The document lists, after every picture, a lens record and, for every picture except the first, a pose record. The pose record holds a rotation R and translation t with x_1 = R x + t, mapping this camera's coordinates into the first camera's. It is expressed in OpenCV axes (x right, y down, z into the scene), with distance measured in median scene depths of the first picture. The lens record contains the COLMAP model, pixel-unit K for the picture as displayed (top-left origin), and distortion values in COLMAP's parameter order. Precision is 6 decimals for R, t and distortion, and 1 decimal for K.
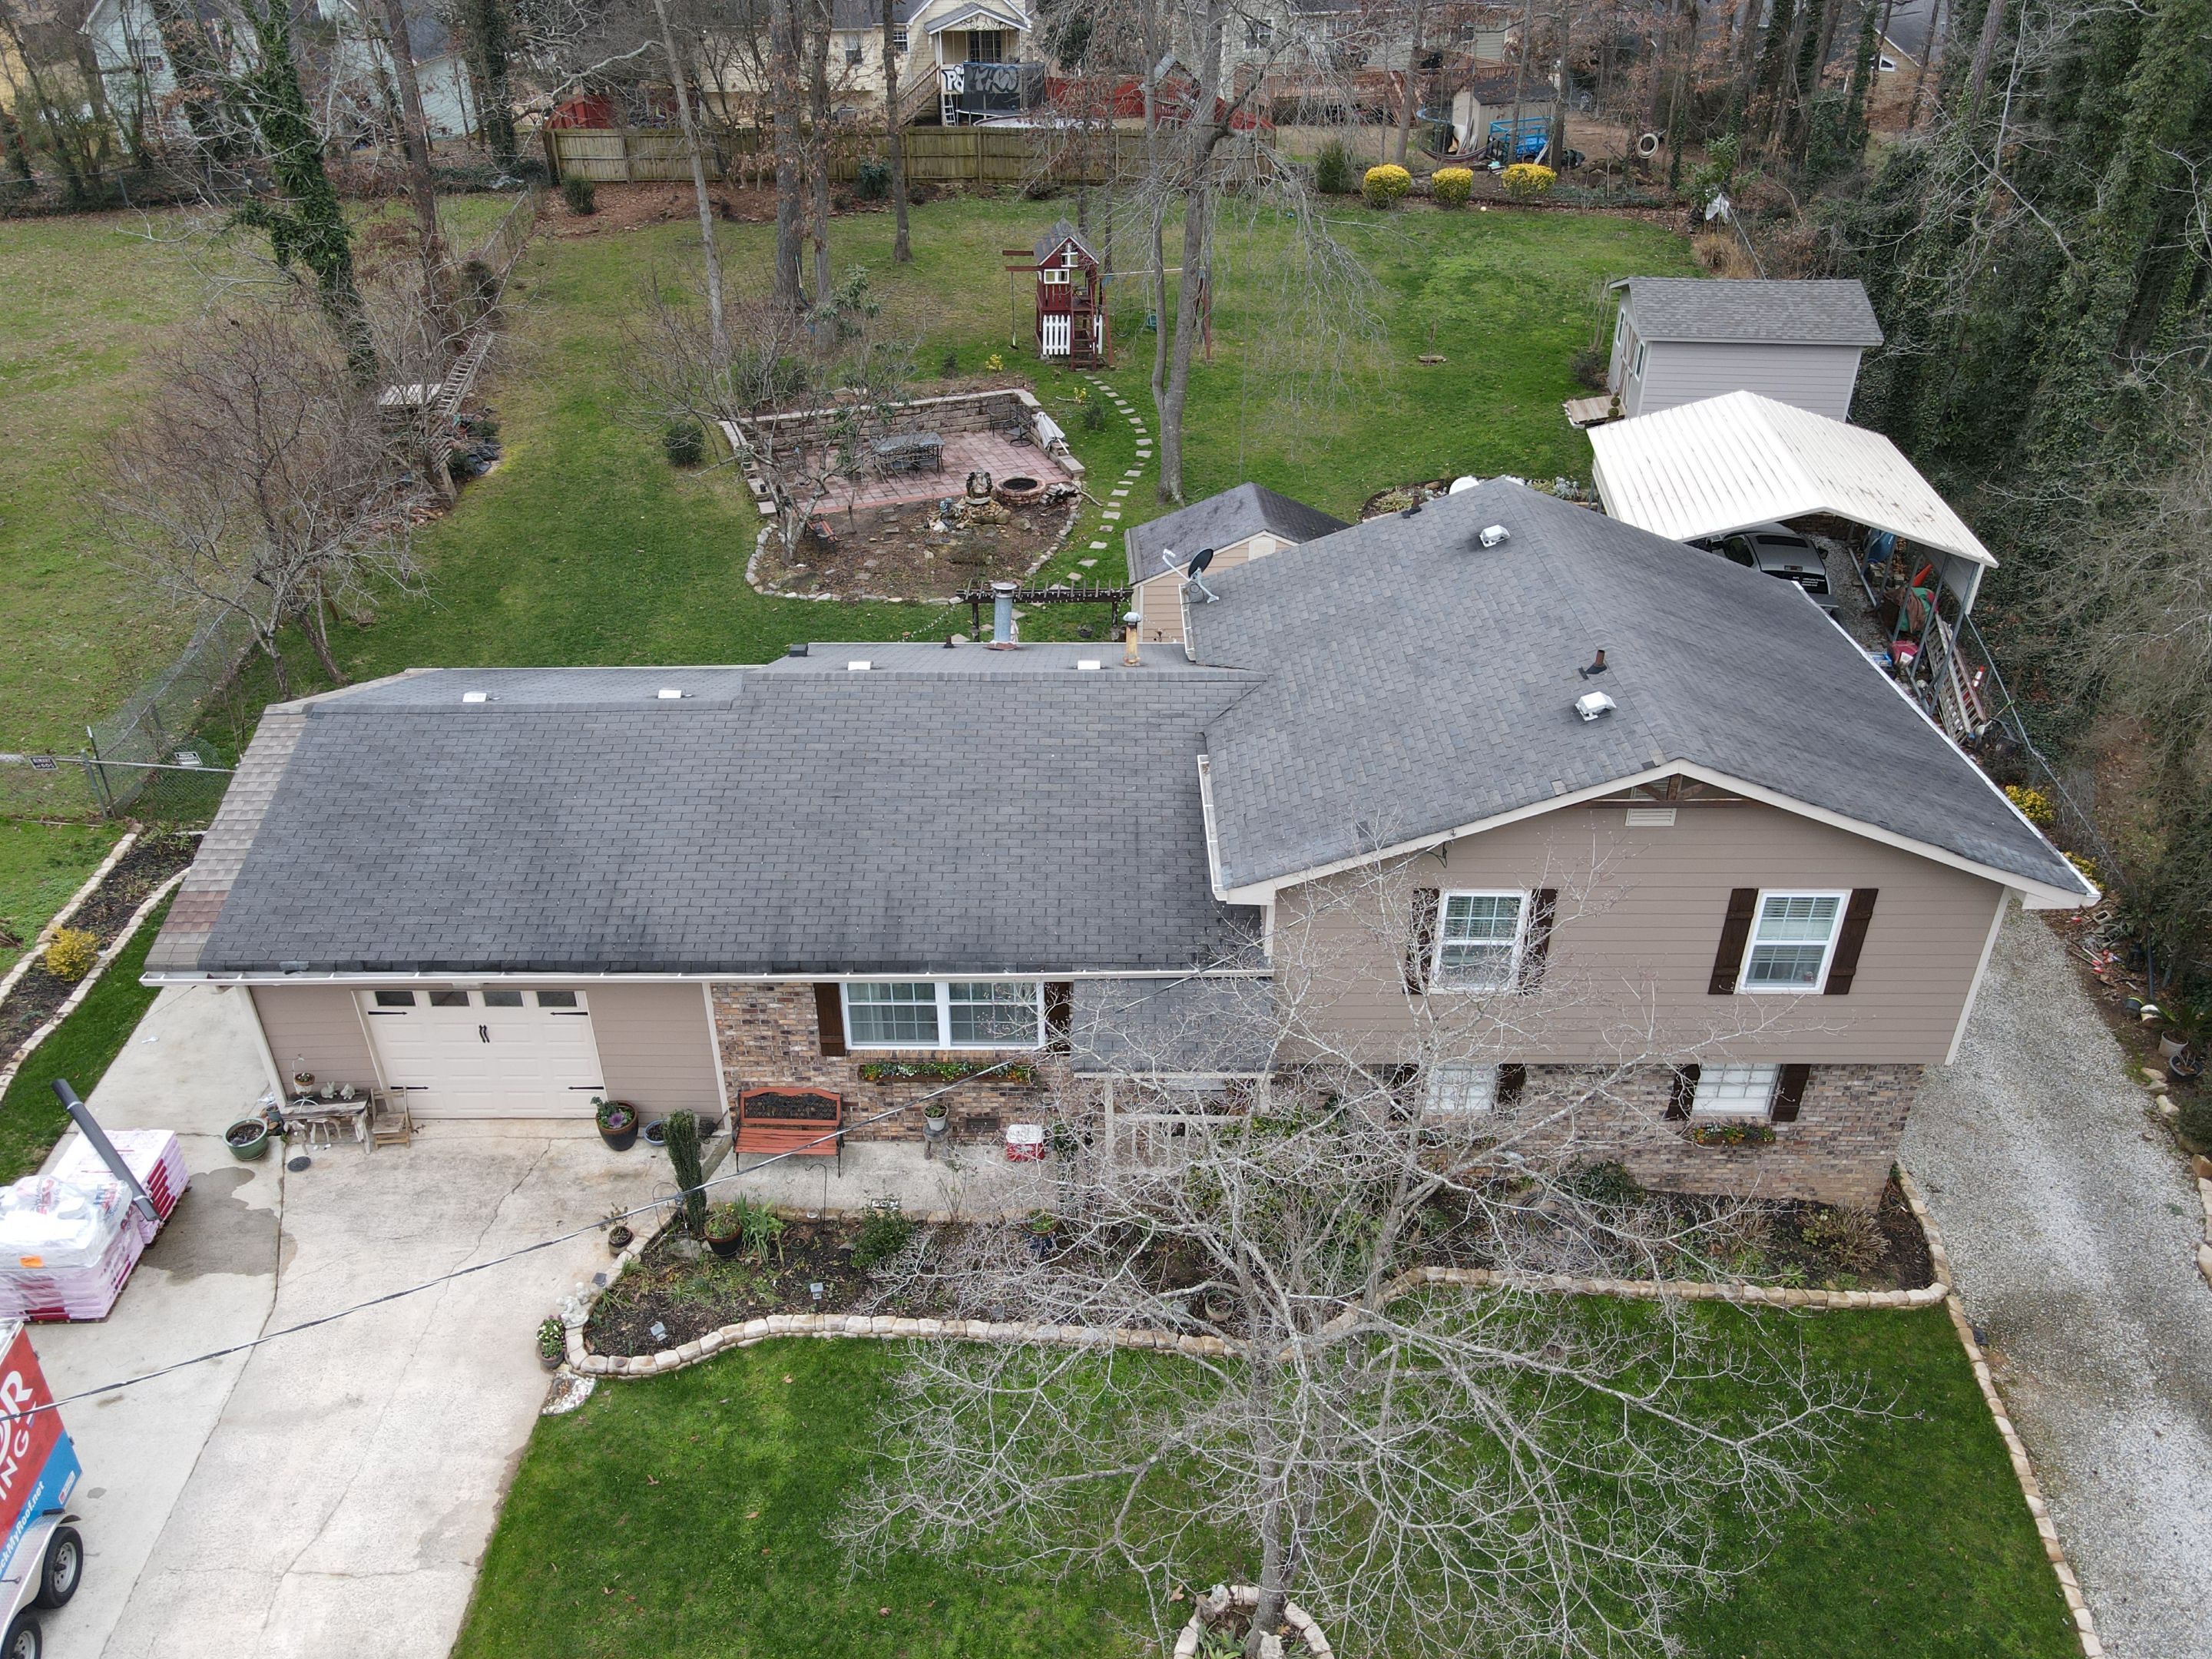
lens RADIAL K [[1619.7, 0, 1096.4], [0, 1619.7, 829.4], [0, 0, 1]] dist [0.025873, -0.005555]
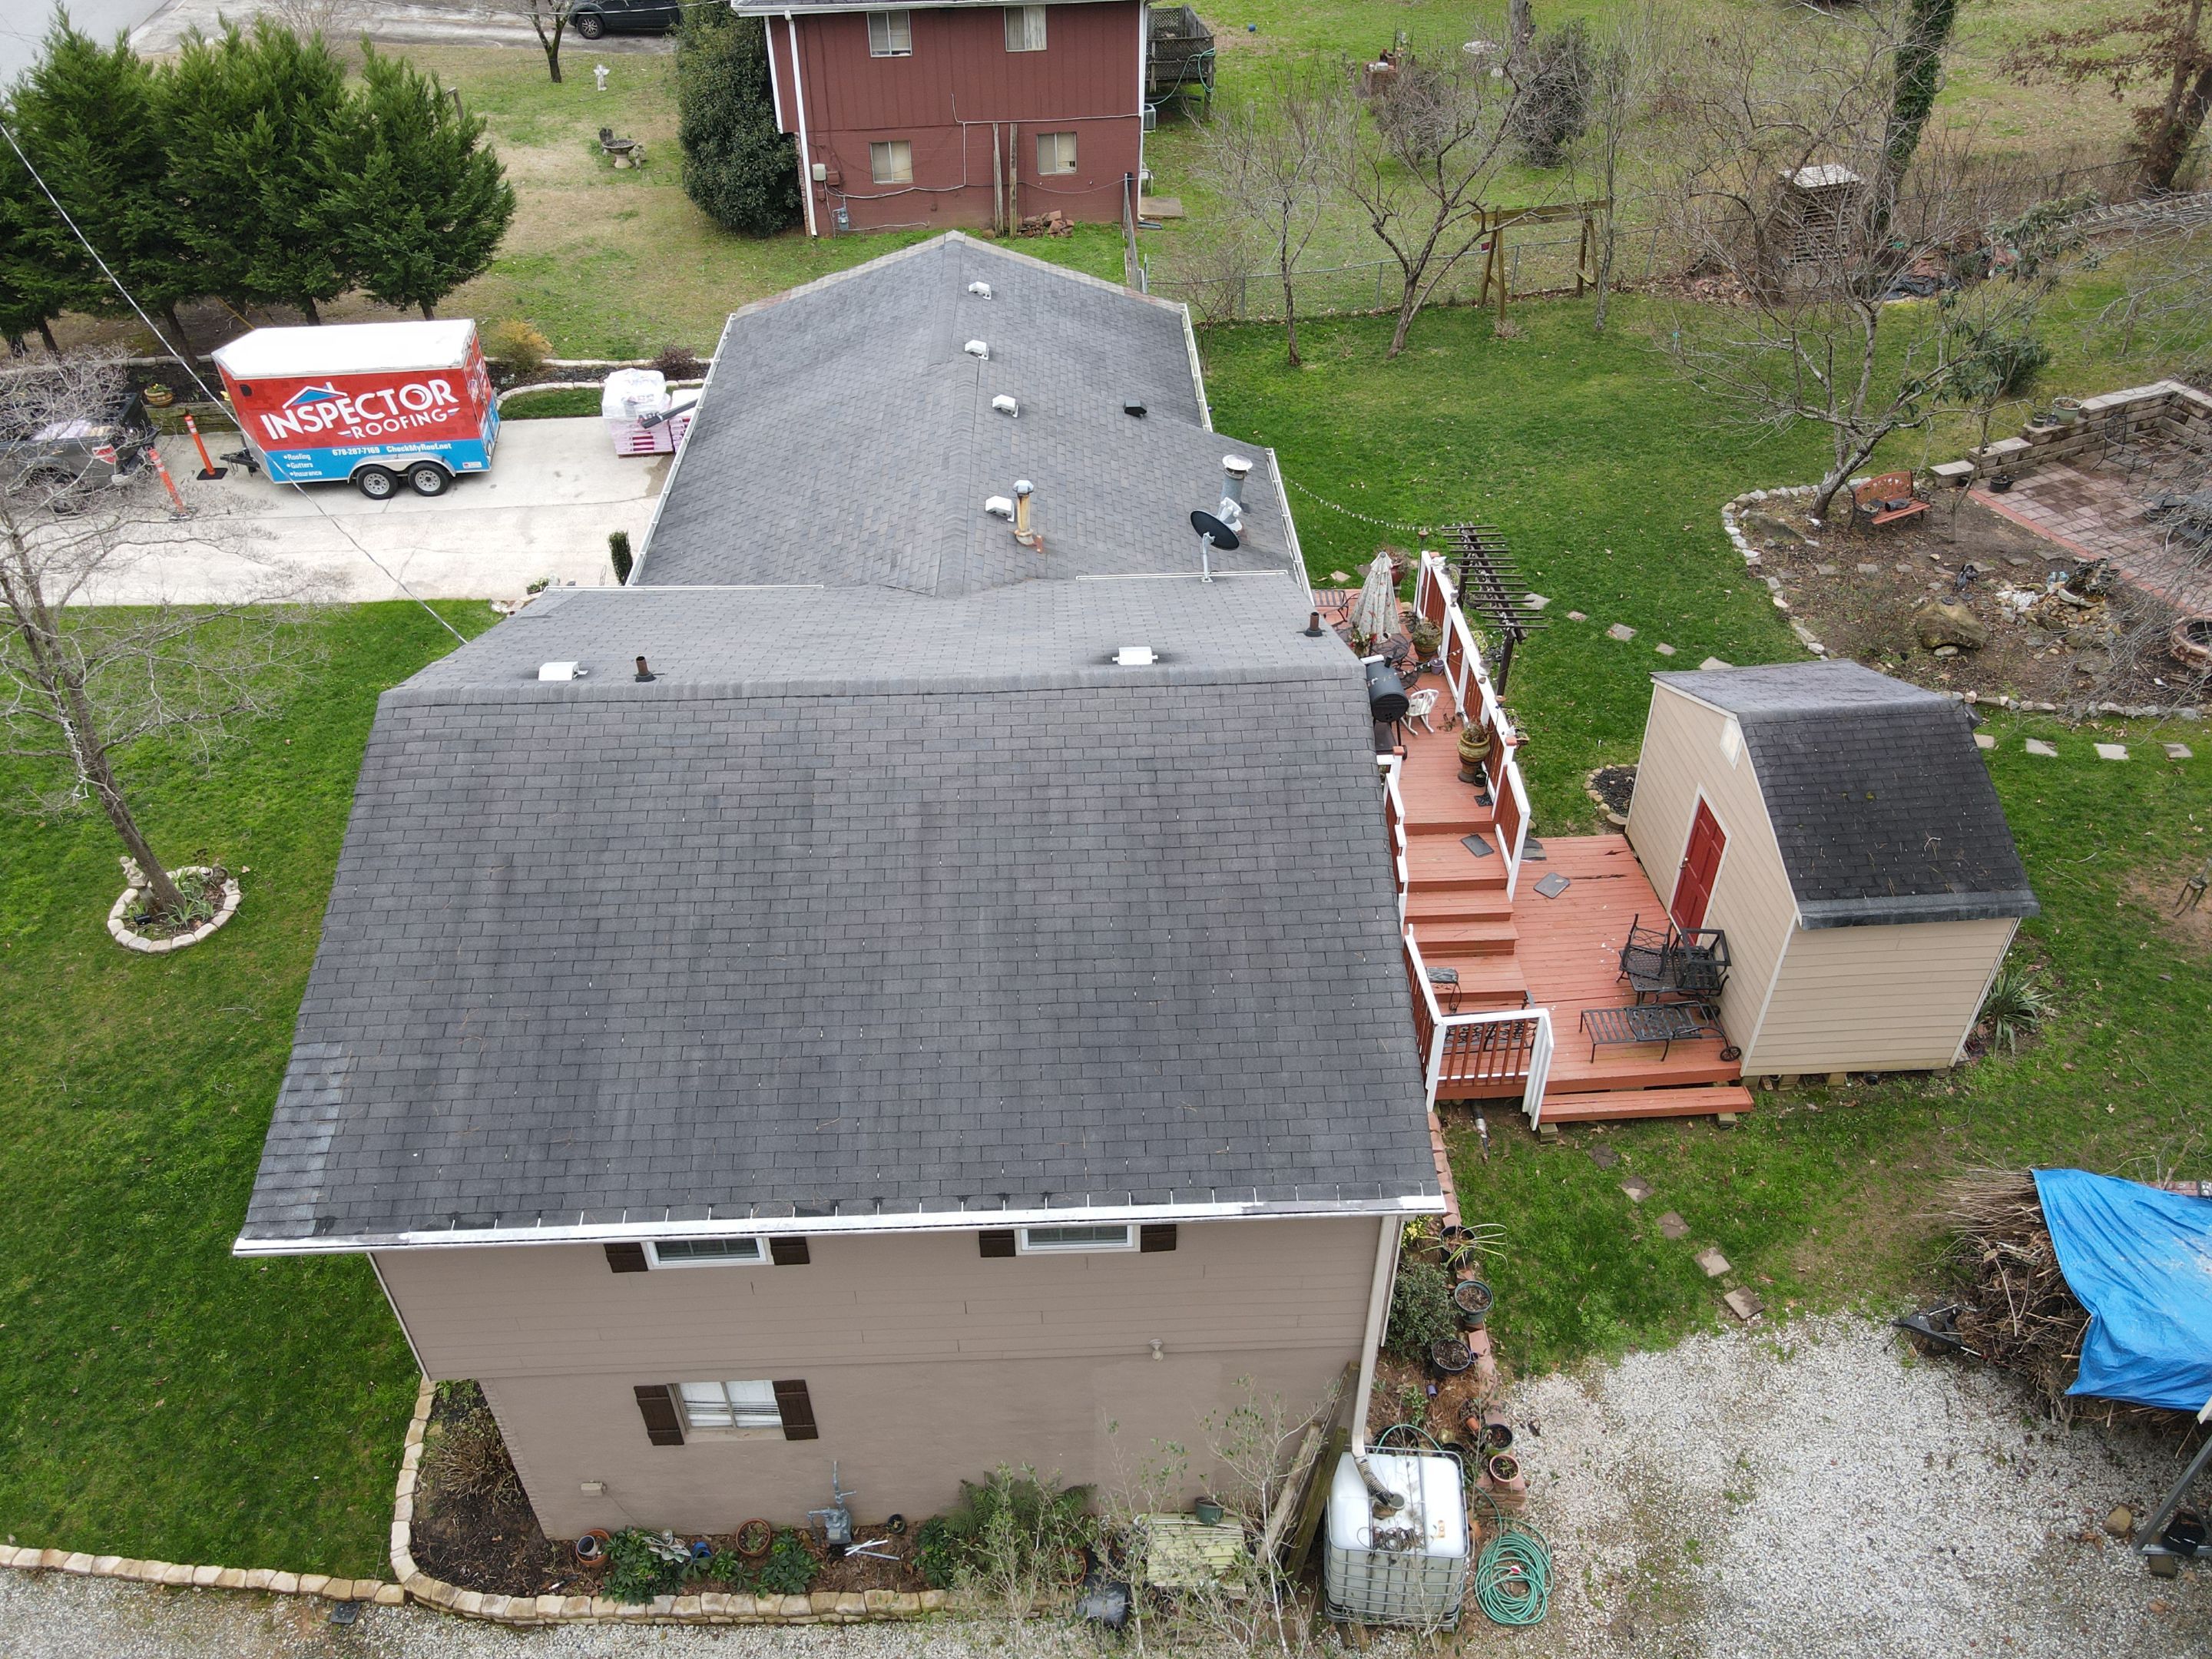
lens RADIAL K [[1619.7, 0, 1101.6], [0, 1619.7, 833.1], [0, 0, 1]] dist [0.025873, -0.005555]
pose [[0.038099, 0.627159, -0.777959, 0.854514], [-0.504706, 0.684003, 0.526699, -0.503845], [0.862450, 0.372574, 0.342590, 0.828129]]
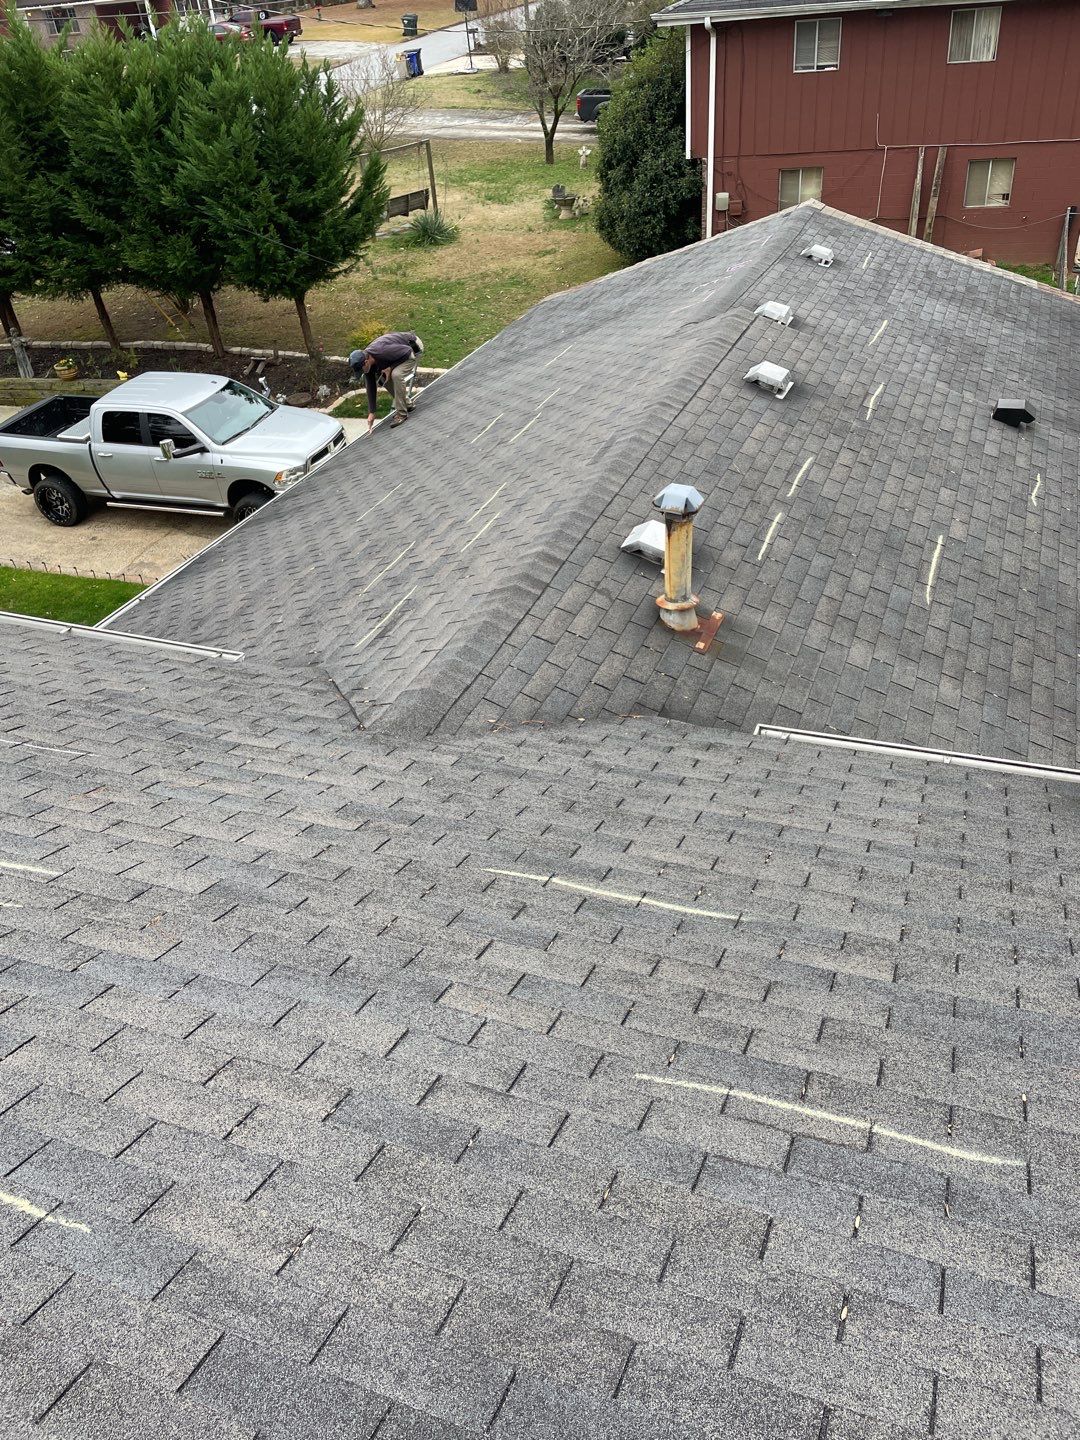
lens RADIAL K [[1080.0, 0, 538.7], [0, 1080.0, 716.9], [0, 0, 1]] dist [0.084527, -0.107638]
pose [[-0.361909, 0.559477, -0.745659, 0.259609], [-0.404857, 0.626177, 0.666328, -0.263273], [0.839710, 0.543036, -0.000111, 1.030417]]
